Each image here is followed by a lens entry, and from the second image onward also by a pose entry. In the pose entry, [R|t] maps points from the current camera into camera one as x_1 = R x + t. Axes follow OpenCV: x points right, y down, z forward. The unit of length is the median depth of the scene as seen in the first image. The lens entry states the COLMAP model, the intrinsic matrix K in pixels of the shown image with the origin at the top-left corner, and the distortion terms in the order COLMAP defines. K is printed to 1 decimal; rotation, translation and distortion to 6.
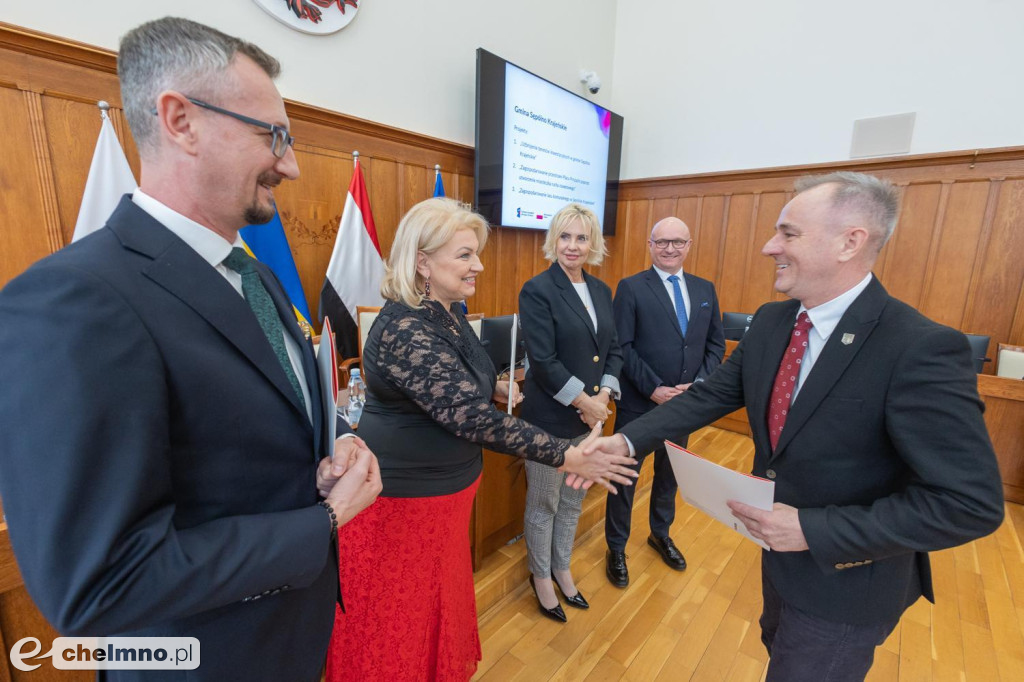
lens RADIAL K [[463.0, 0, 509.4], [0, 463.0, 341.7], [0, 0, 1]] dist [0.012554, -0.004202]
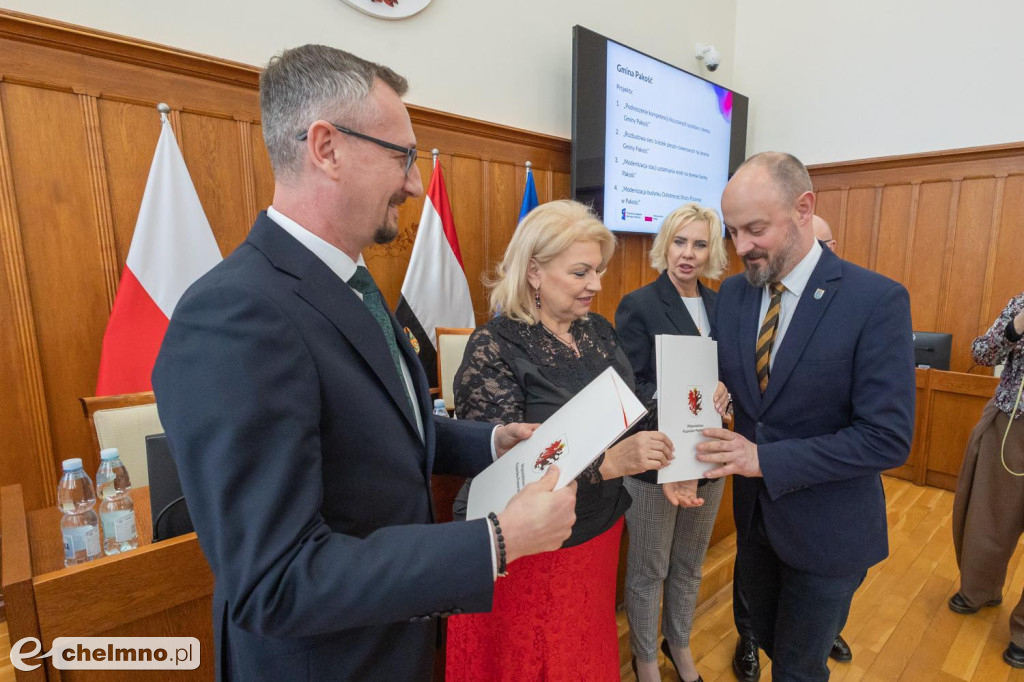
lens RADIAL K [[556.5, 0, 576.1], [0, 556.5, 351.7], [0, 0, 1]] dist [0.015797, -0.002752]
pose [[0.997987, -0.007715, -0.062950, -0.004563], [0.005863, 0.999546, -0.029547, 0.001276], [0.063150, 0.029119, 0.997579, -0.012272]]
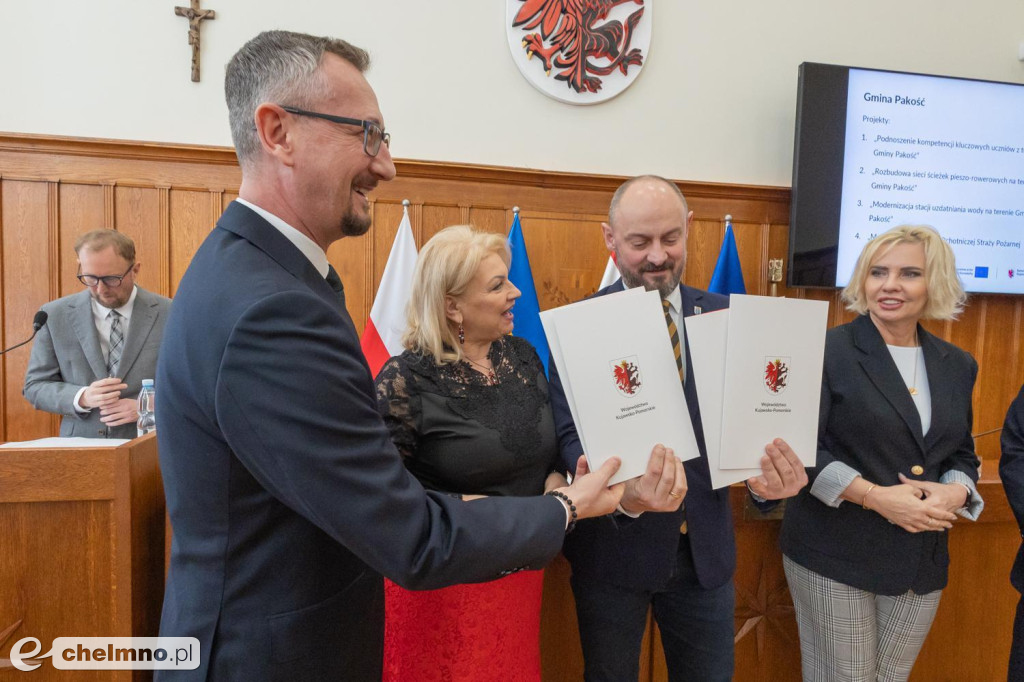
lens RADIAL K [[560.9, 0, 481.2], [0, 560.9, 355.4], [0, 0, 1]] dist [0.014771, -0.005610]
pose [[0.763300, 0.020424, -0.645722, 0.149354], [-0.128862, 0.984229, -0.121196, 0.026447], [0.633062, 0.175718, 0.753893, 0.048687]]
